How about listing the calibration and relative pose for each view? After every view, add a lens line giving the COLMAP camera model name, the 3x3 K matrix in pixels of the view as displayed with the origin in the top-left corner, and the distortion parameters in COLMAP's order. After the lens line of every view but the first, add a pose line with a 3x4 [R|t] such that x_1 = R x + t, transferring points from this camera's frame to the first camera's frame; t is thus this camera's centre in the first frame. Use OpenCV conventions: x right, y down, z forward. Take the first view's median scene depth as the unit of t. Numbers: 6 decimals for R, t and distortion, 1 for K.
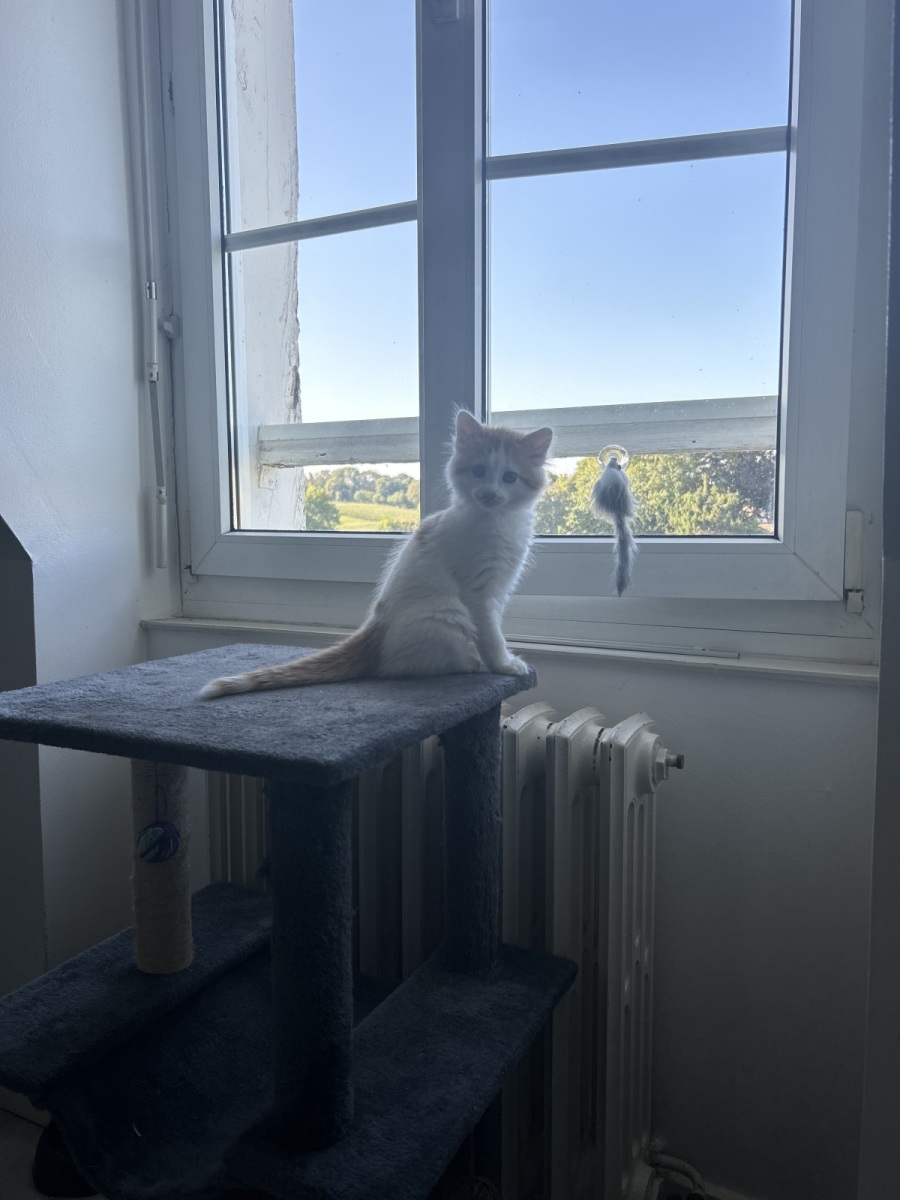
lens RADIAL K [[910.4, 0, 450.7], [0, 910.4, 600.5], [0, 0, 1]] dist [-0.017032, -0.006492]
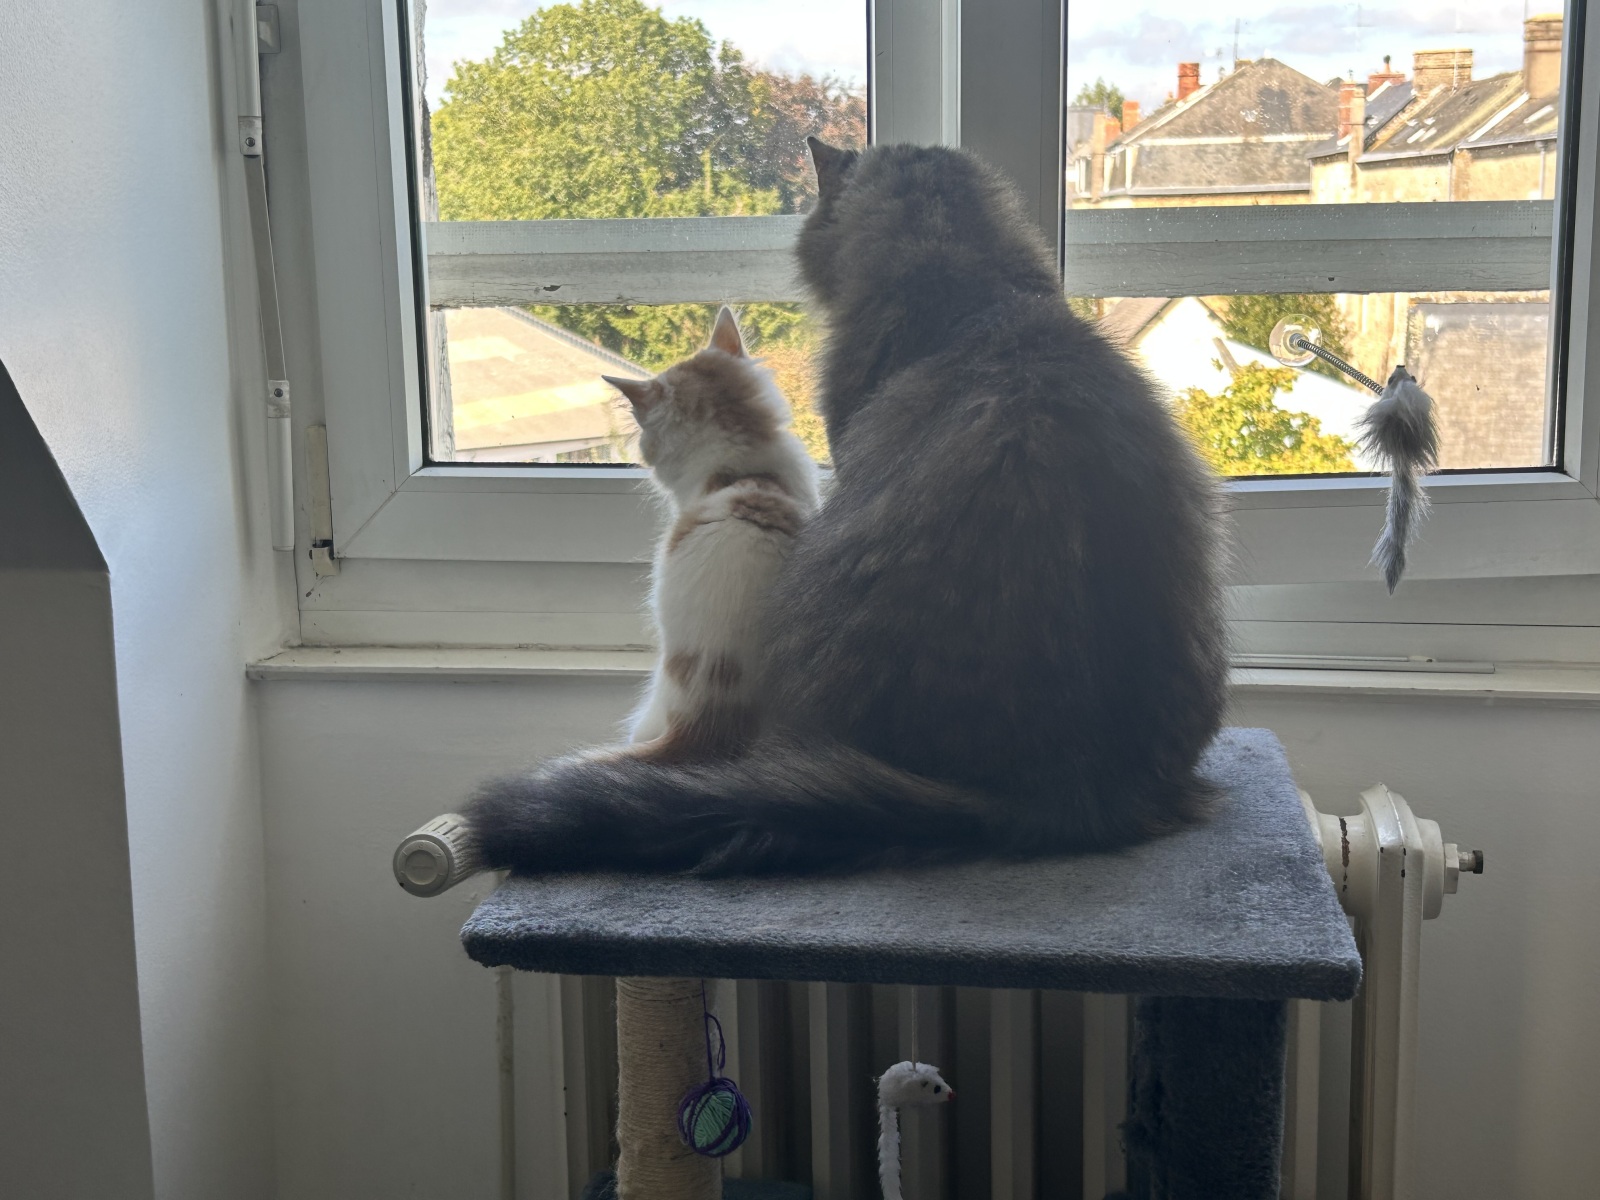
lens RADIAL K [[2008.4, 0, 799.7], [0, 2008.4, 598.8], [0, 0, 1]] dist [-0.022349, 0.000000]
pose [[0.950458, -0.071913, 0.302420, -0.384536], [0.047051, 0.994945, 0.088715, -0.092375], [-0.307271, -0.070091, 0.949037, -0.076129]]
